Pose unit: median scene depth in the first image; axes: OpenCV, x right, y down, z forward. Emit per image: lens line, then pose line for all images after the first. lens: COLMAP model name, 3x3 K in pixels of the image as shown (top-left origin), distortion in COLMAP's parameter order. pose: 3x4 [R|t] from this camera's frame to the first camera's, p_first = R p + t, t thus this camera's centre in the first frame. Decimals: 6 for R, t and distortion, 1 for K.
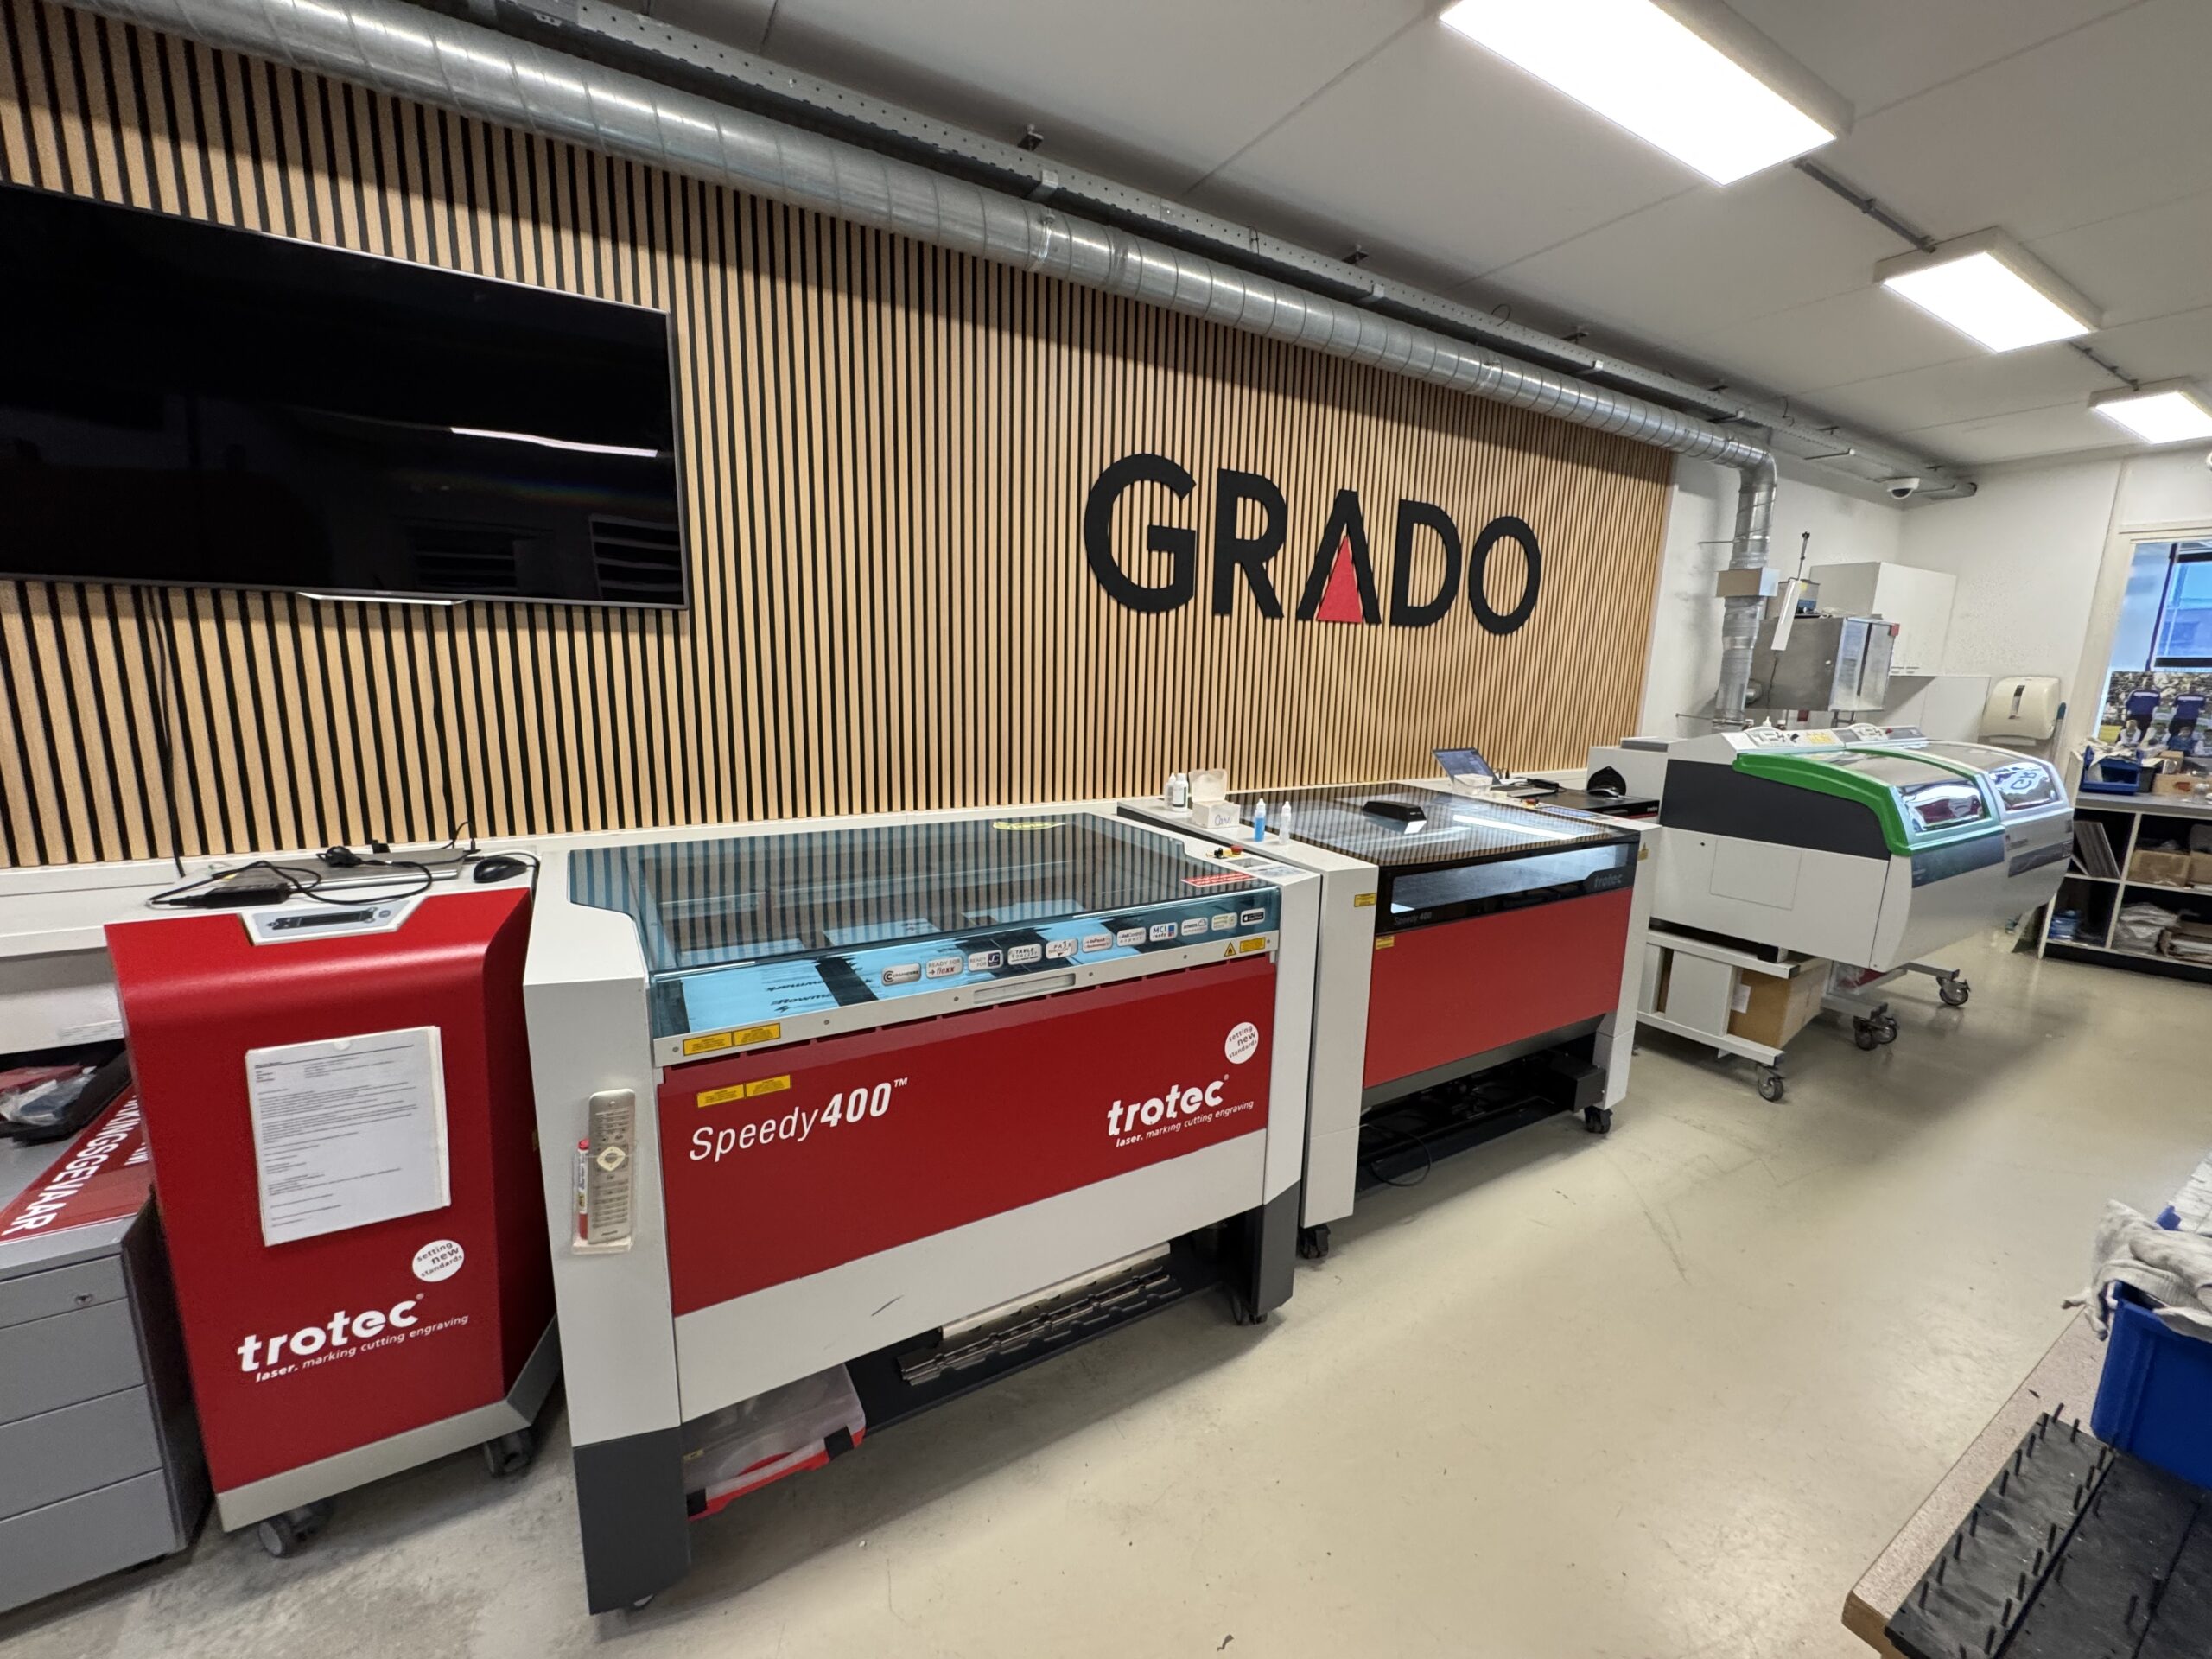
lens RADIAL K [[879.9, 0, 1103.7], [0, 879.9, 837.9], [0, 0, 1]] dist [0.000317, 0.000335]
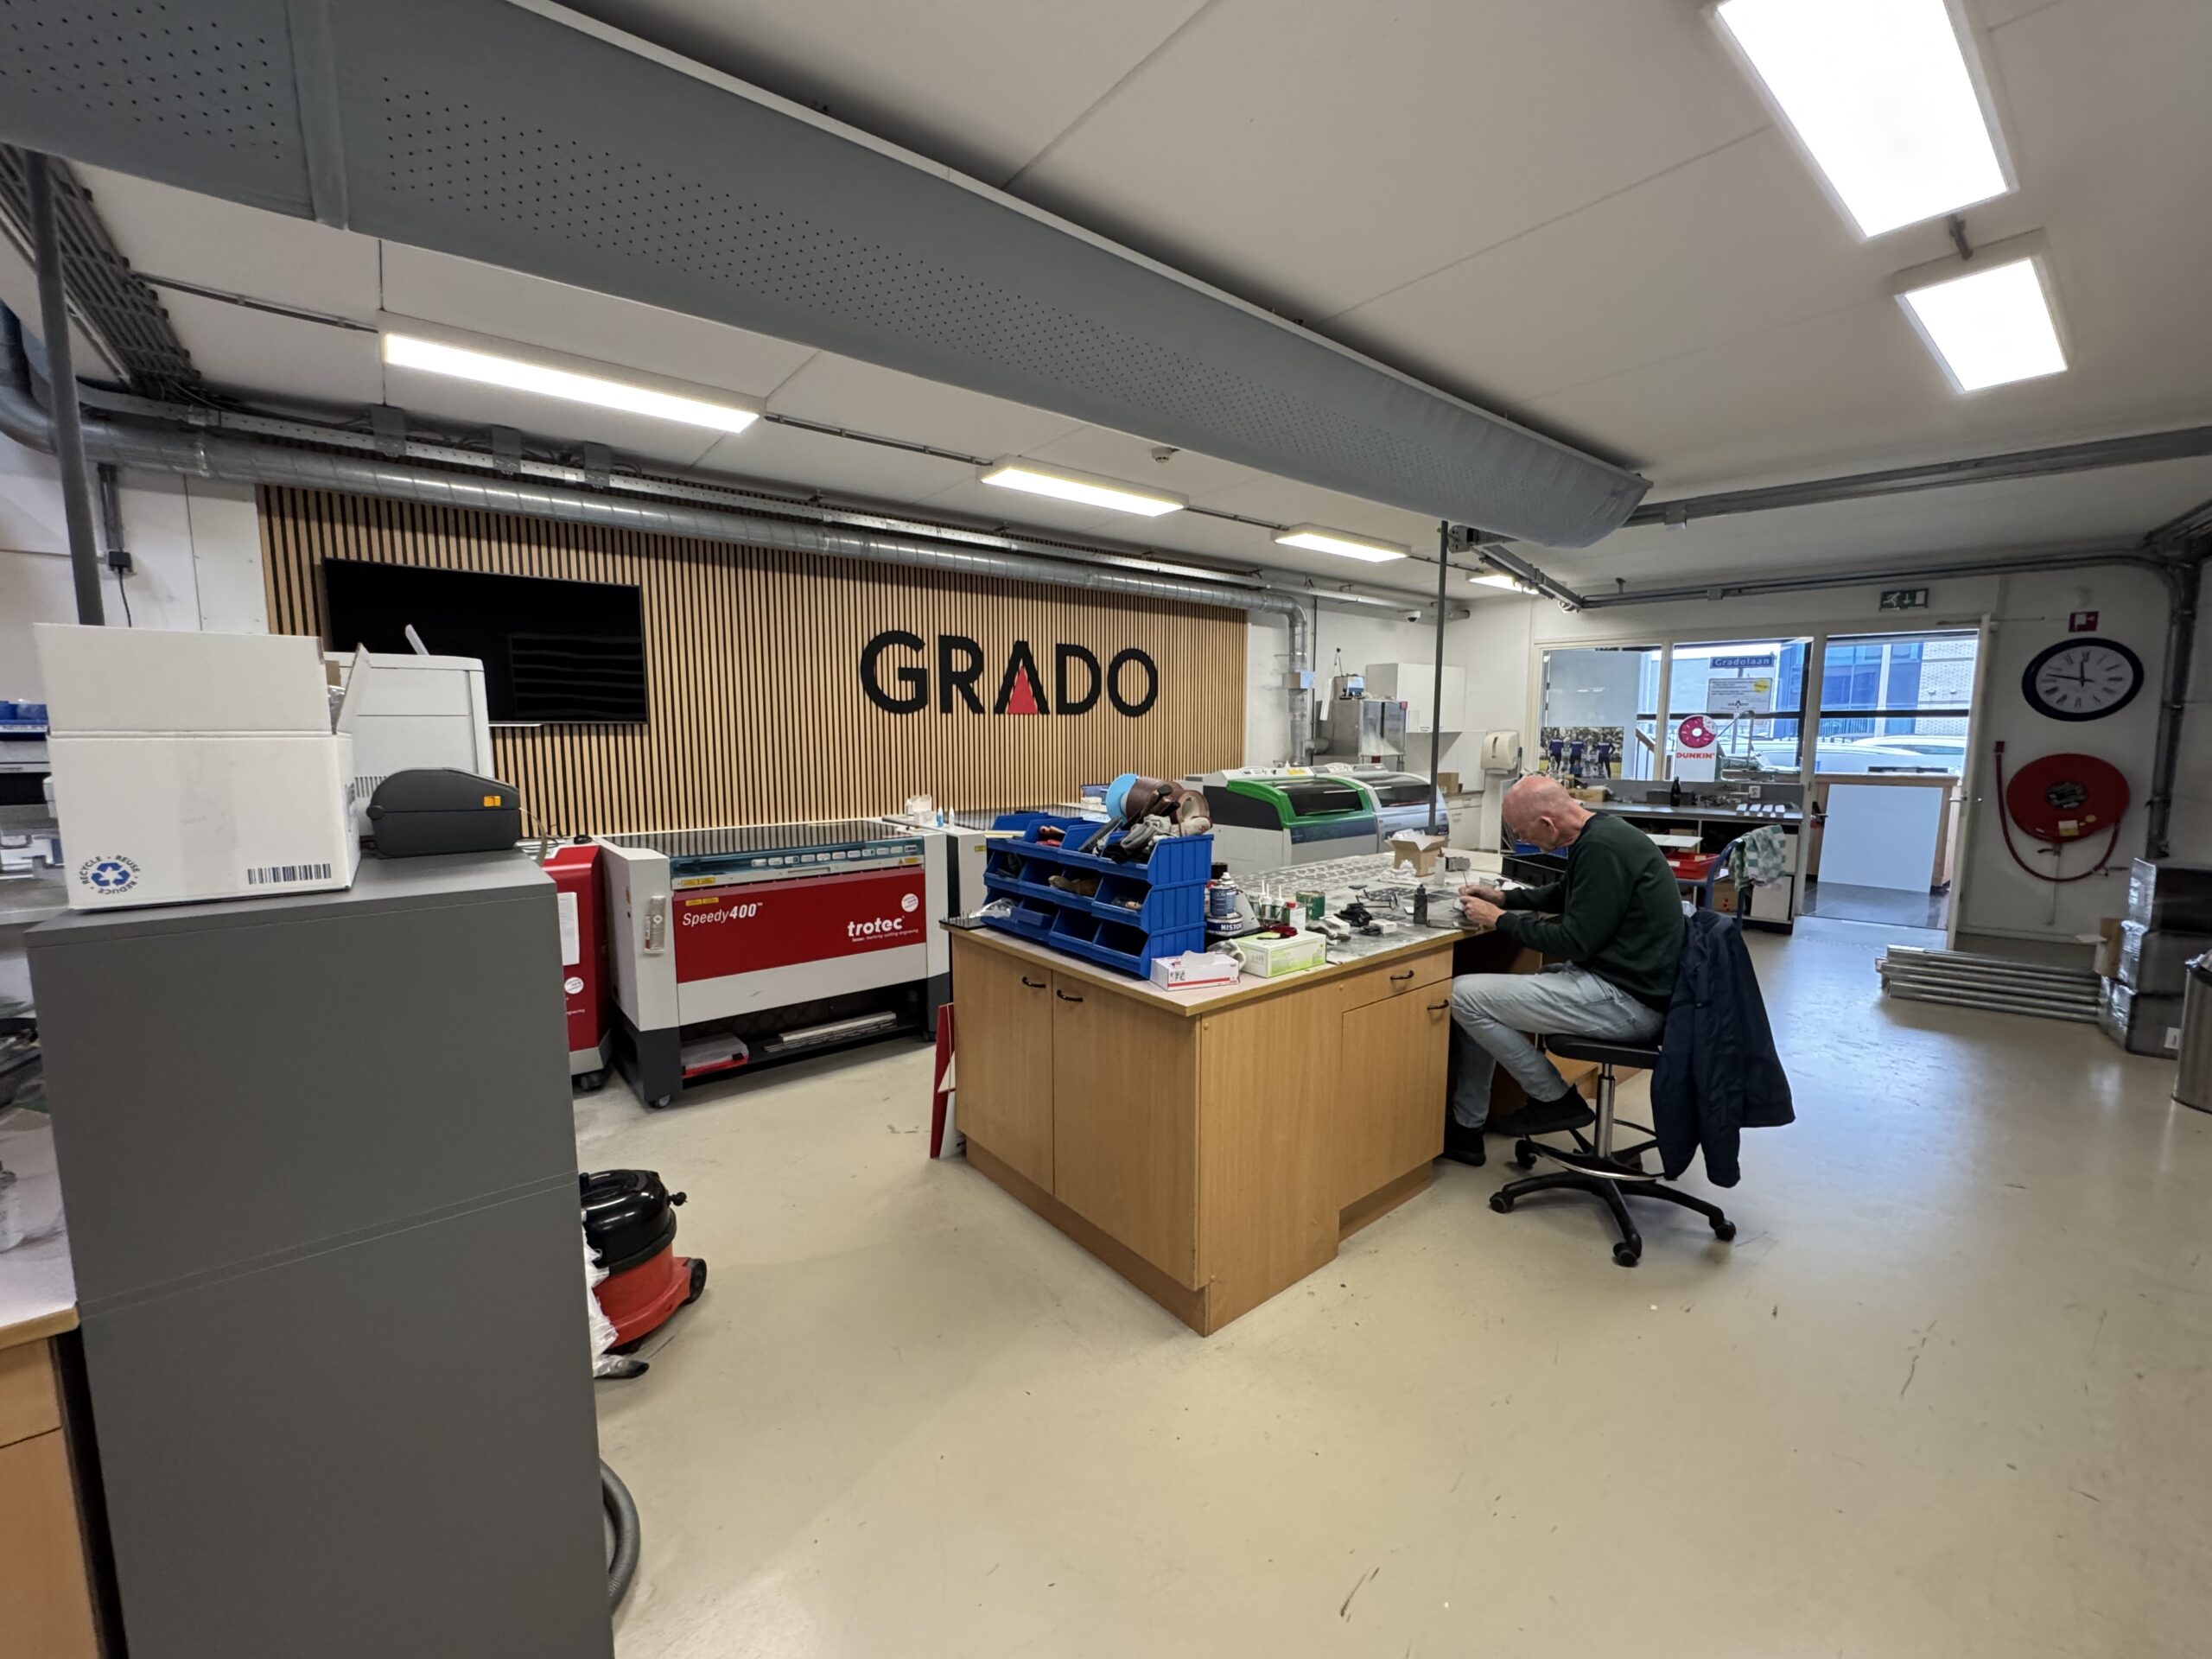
lens RADIAL K [[879.9, 0, 1099.0], [0, 879.9, 831.0], [0, 0, 1]] dist [0.000317, 0.000335]
pose [[0.990196, -0.039661, 0.133935, 0.196398], [0.049895, 0.996014, -0.073938, 0.134434], [-0.130469, 0.079896, 0.988228, -0.800776]]
